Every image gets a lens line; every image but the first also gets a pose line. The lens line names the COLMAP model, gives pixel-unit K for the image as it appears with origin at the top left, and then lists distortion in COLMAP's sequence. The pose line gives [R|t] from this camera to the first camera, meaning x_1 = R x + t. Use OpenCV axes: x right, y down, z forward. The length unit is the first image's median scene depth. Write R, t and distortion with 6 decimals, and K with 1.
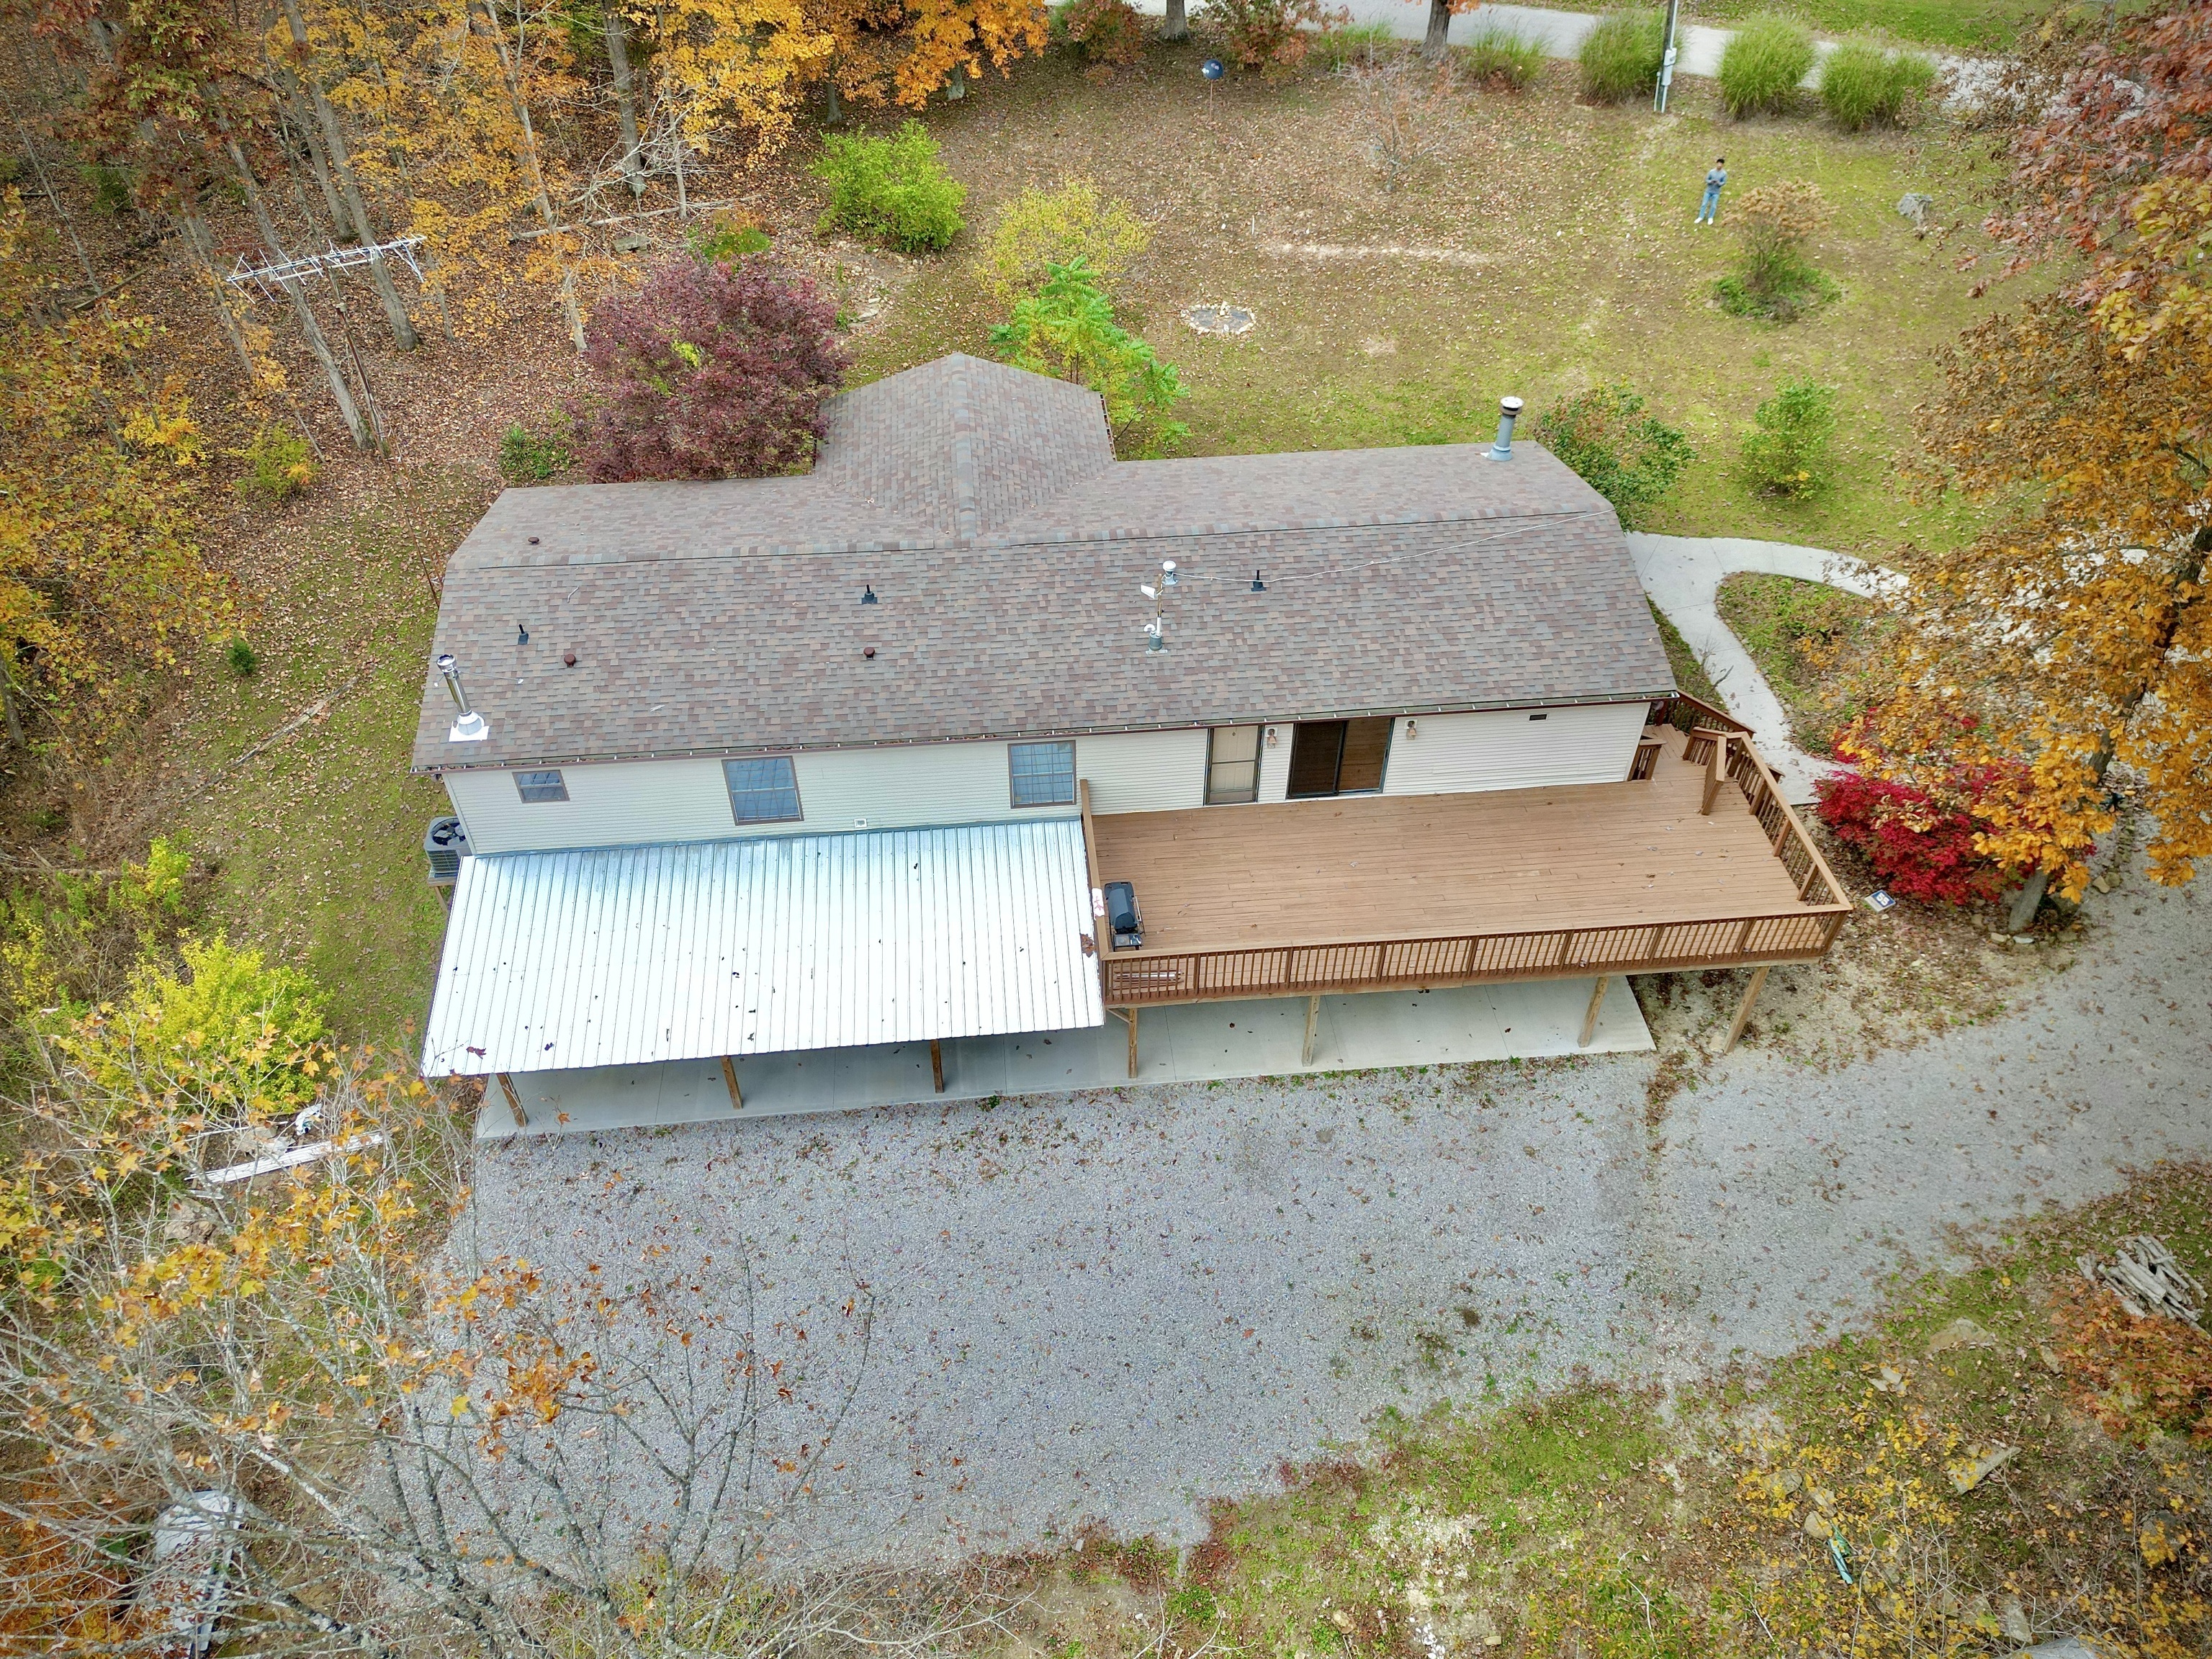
lens RADIAL K [[1546.5, 0, 1104.4], [0, 1546.5, 830.9], [0, 0, 1]] dist [0.052548, -0.040225]
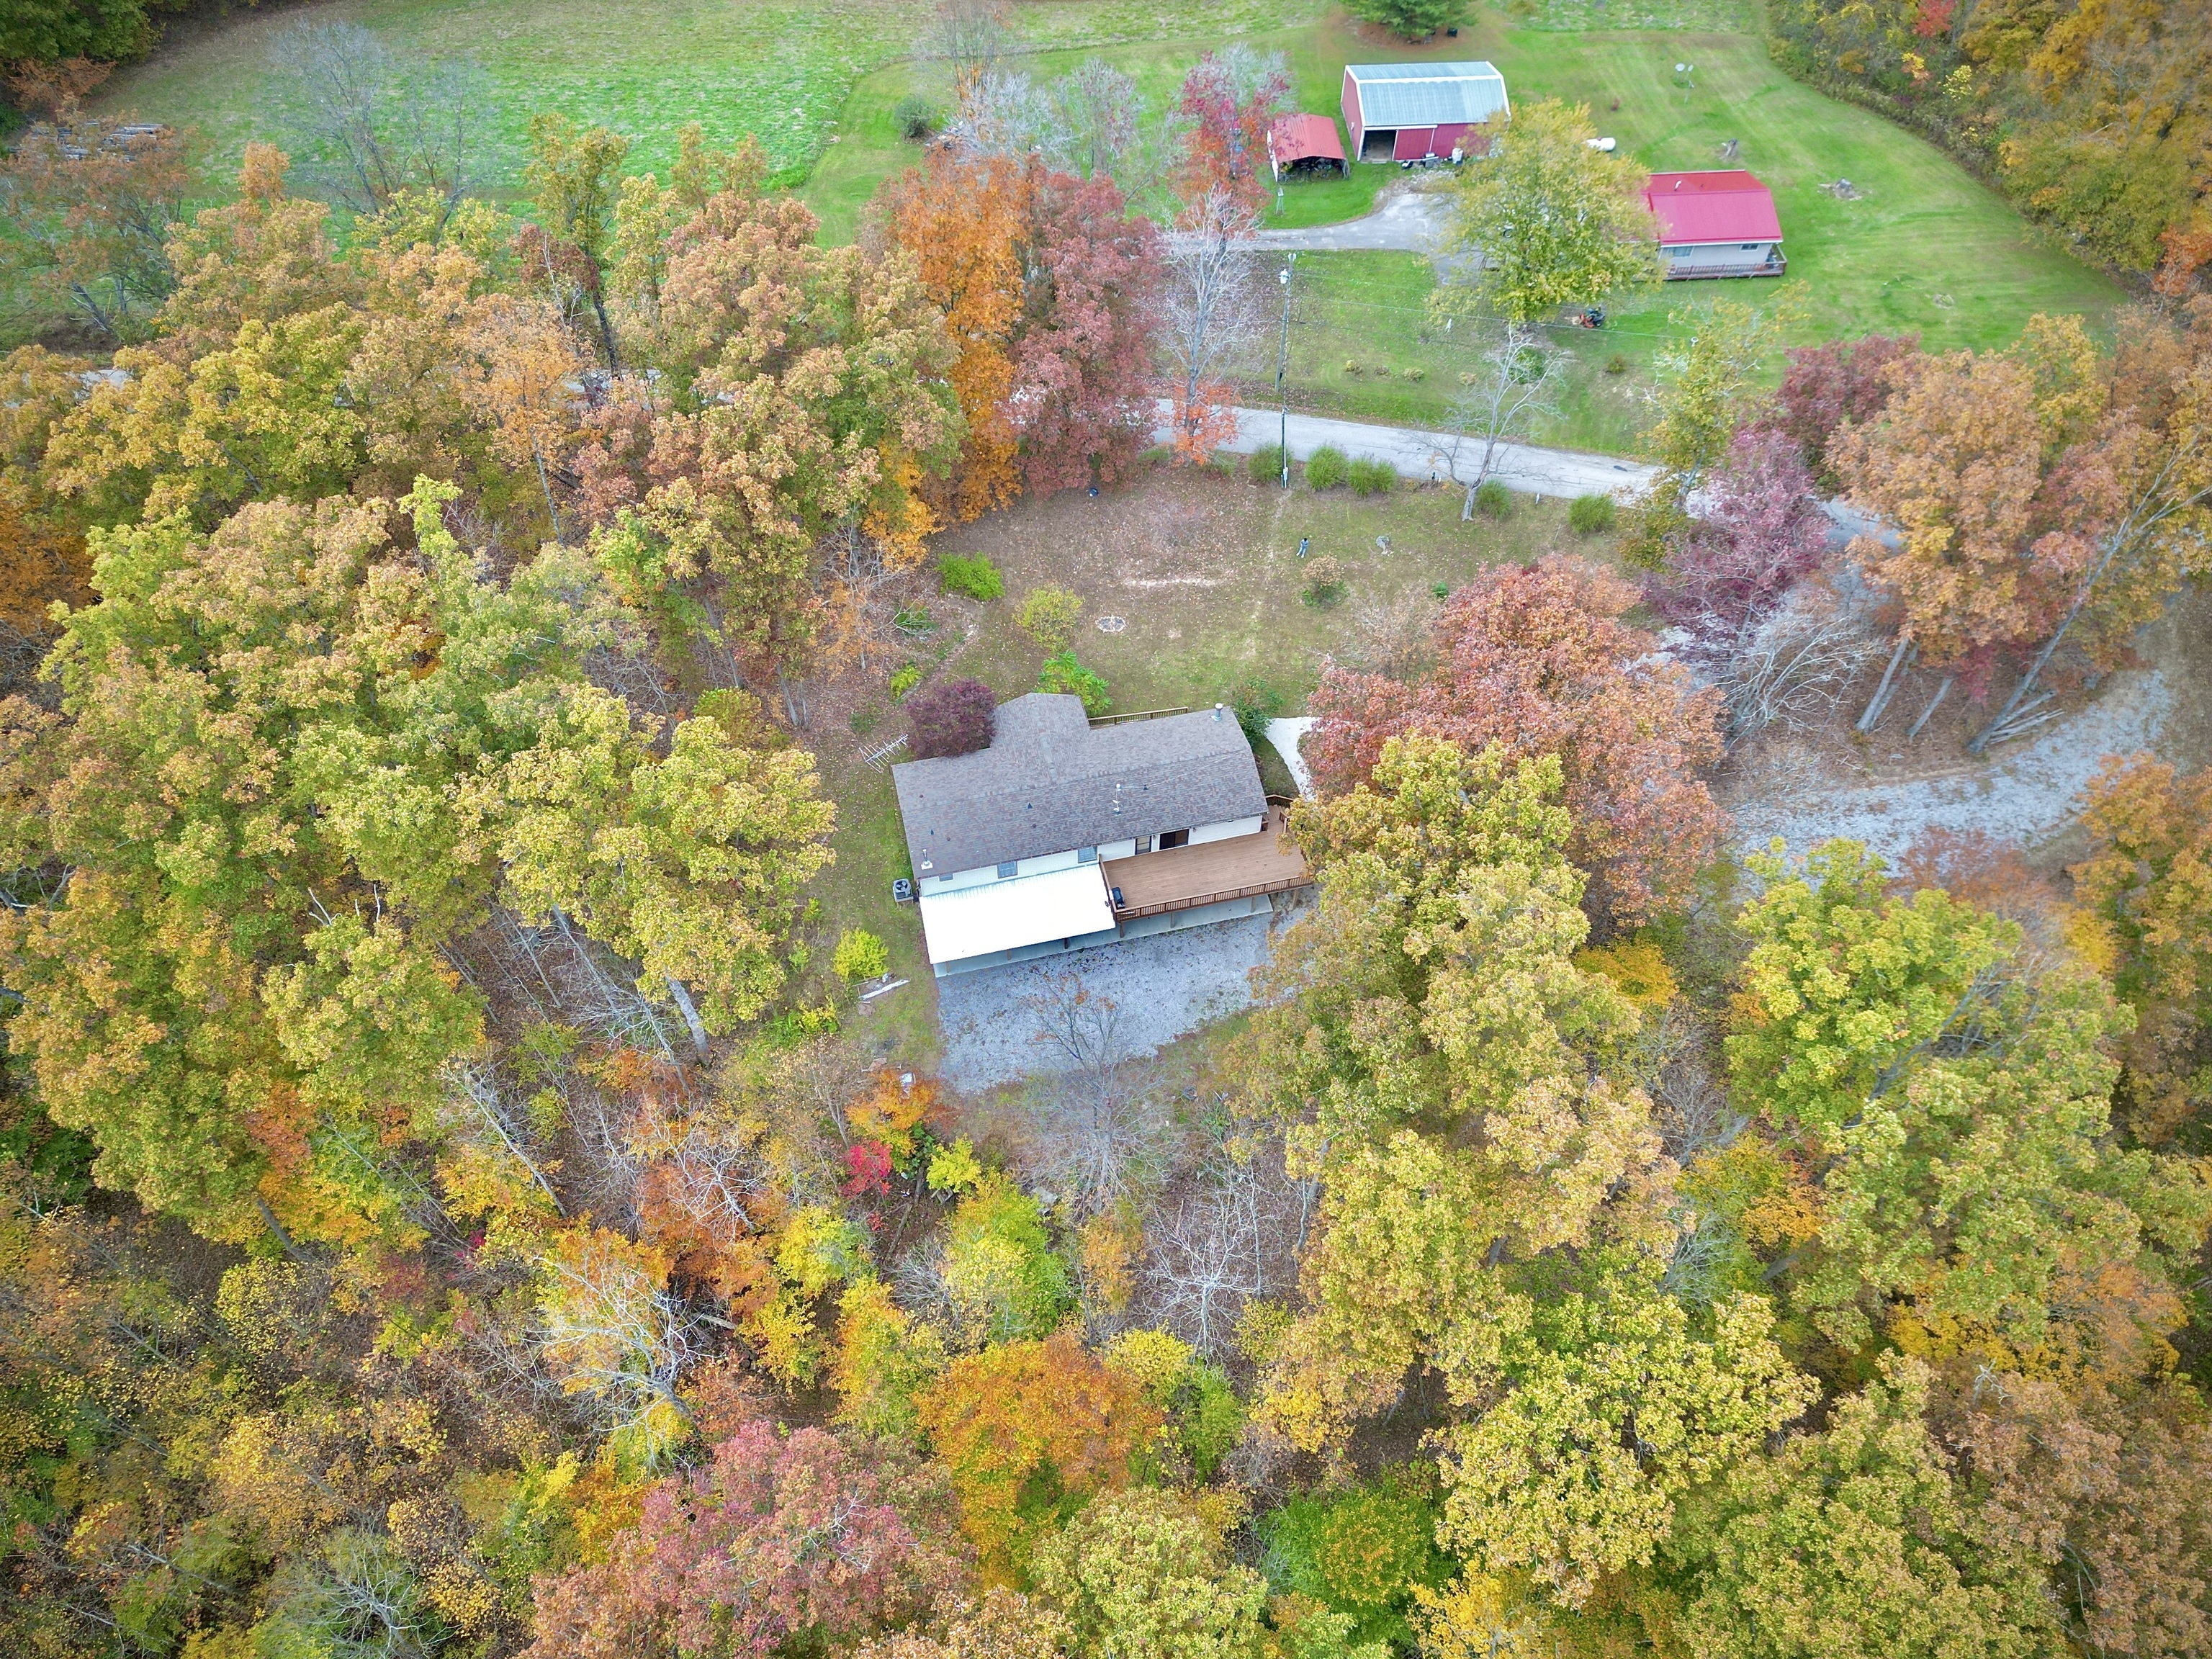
lens RADIAL K [[1552.0, 0, 1106.0], [0, 1552.0, 829.5], [0, 0, 1]] dist [0.147359, -0.061264]
pose [[0.990205, -0.108830, 0.087459, -0.279484], [0.092584, 0.980714, 0.172130, -0.644800], [-0.104505, -0.162347, 0.981184, -2.235068]]
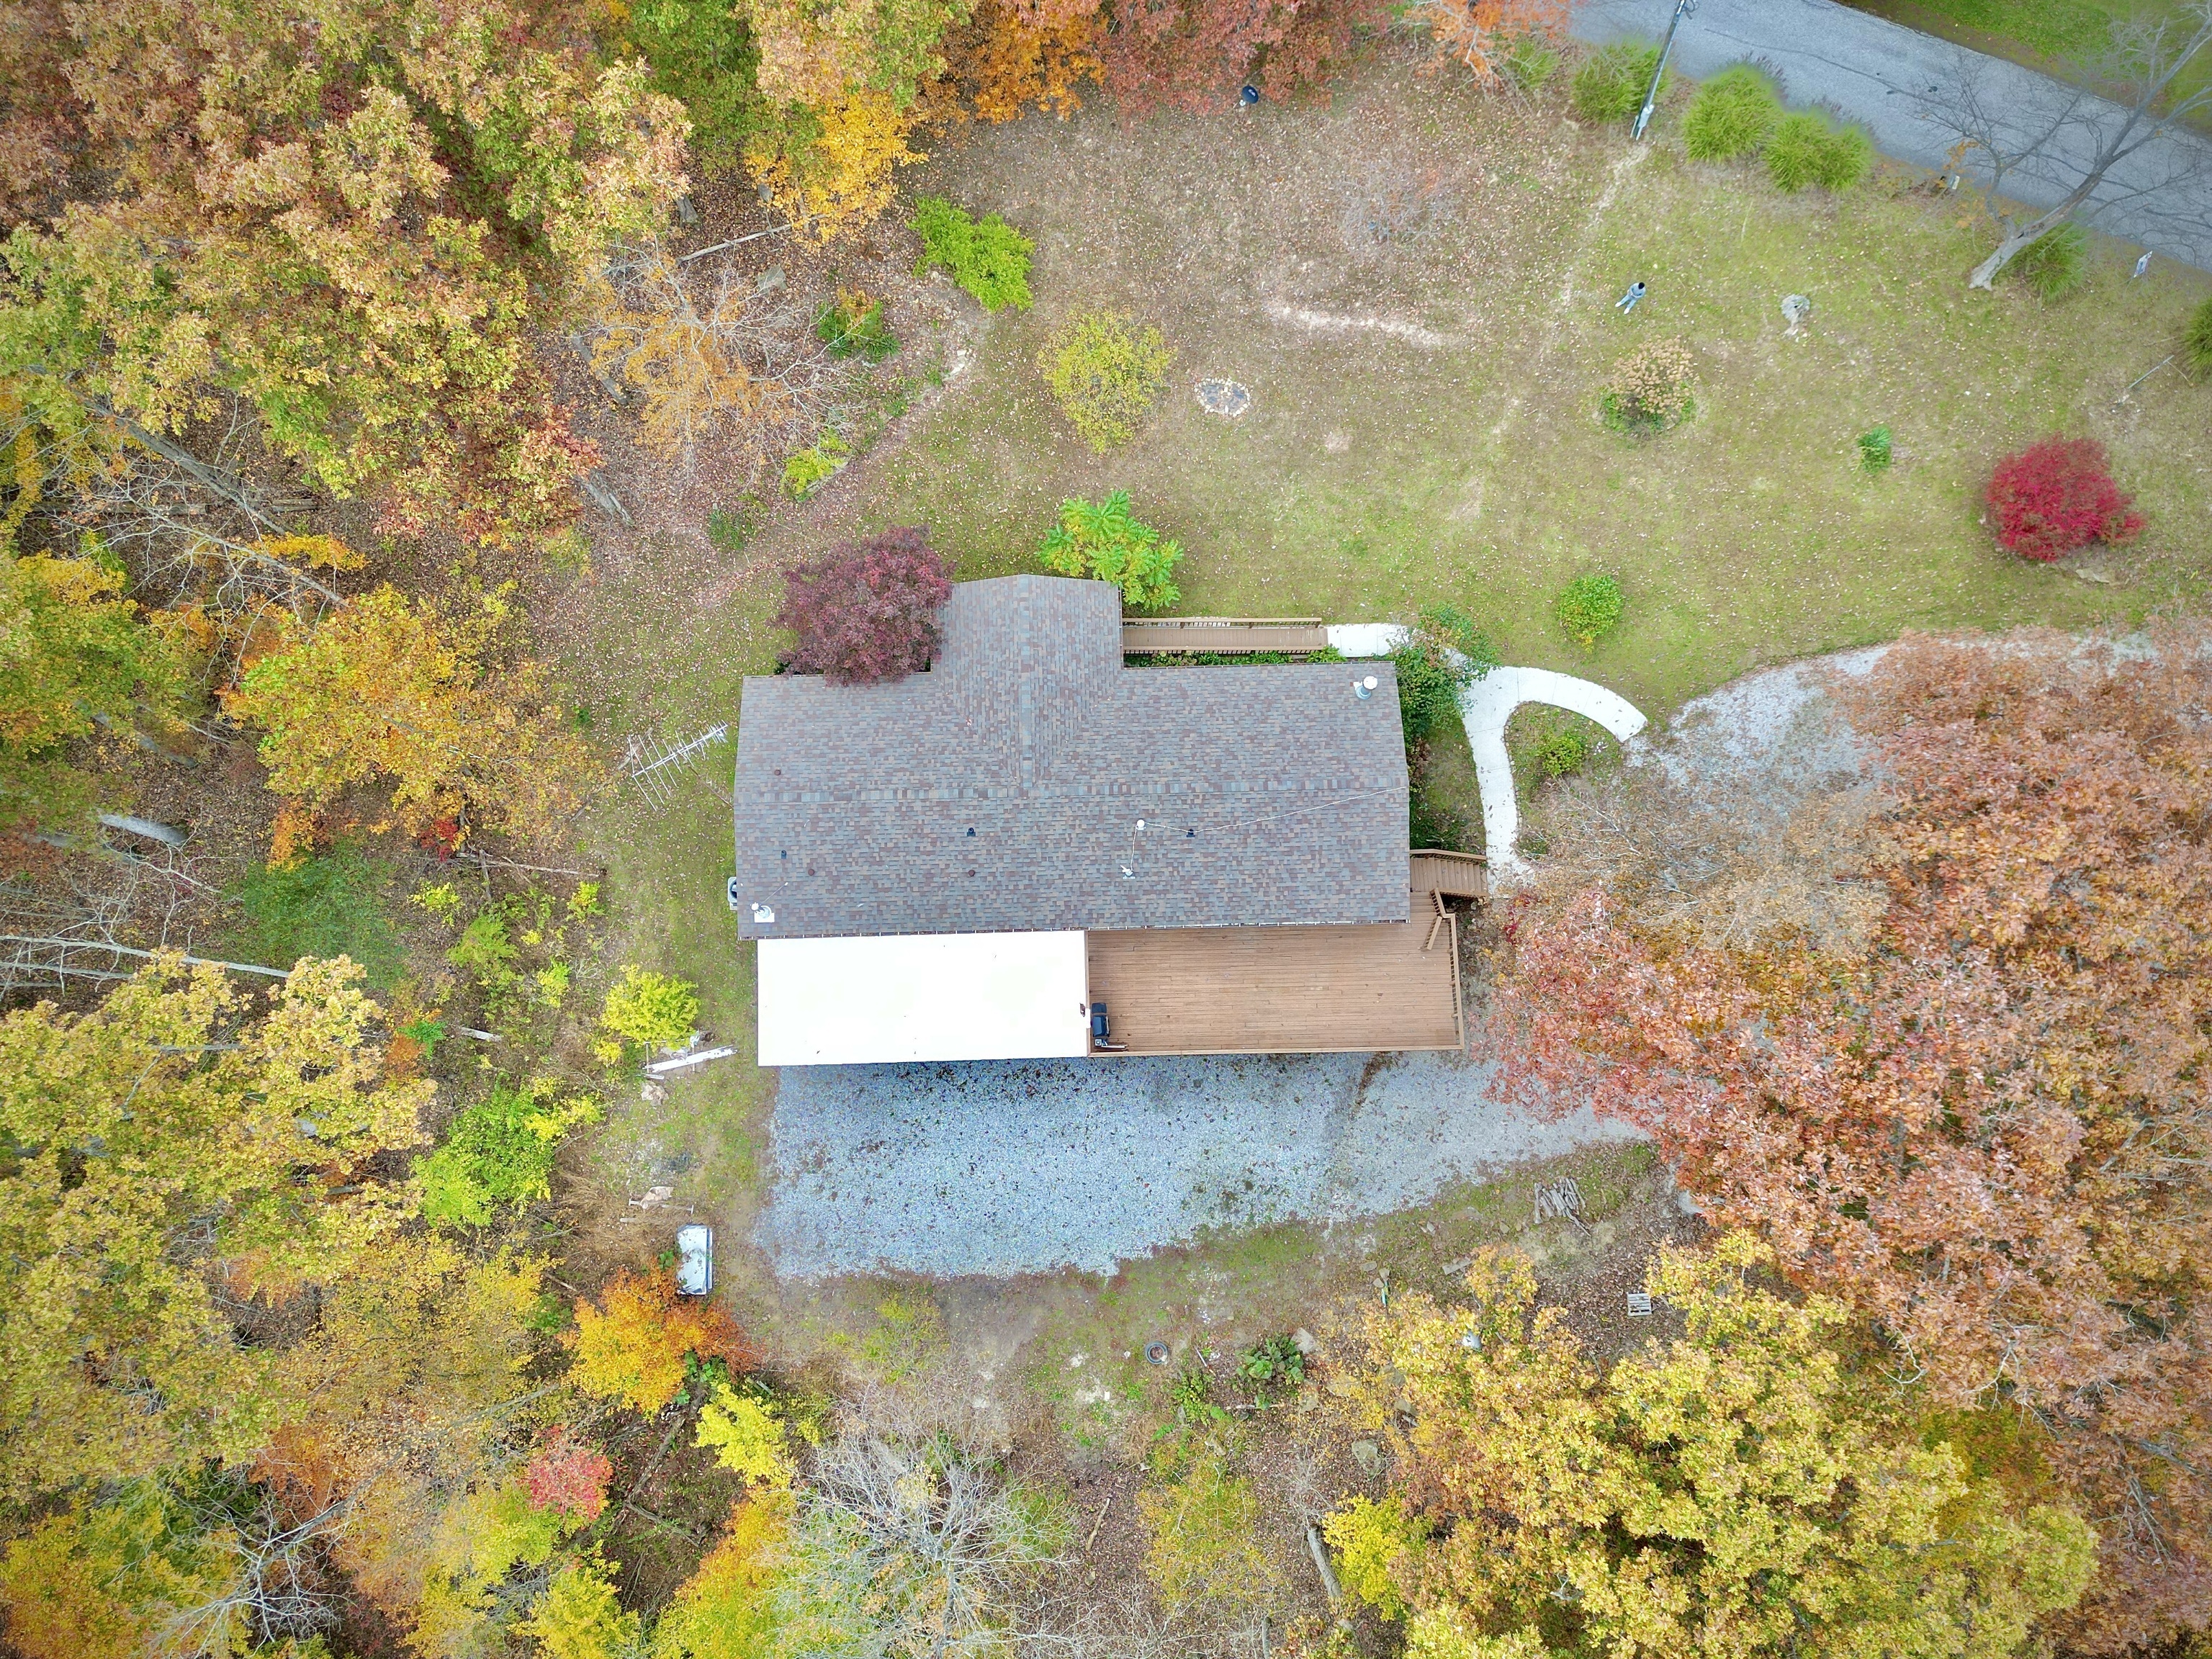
lens RADIAL K [[1552.1, 0, 1104.9], [0, 1552.1, 824.7], [0, 0, 1]] dist [0.082605, -0.067613]
pose [[0.997546, 0.068820, -0.012892, 0.023731], [-0.048970, 0.817356, 0.574048, -1.163230], [0.050043, -0.572008, 0.818720, -0.439433]]
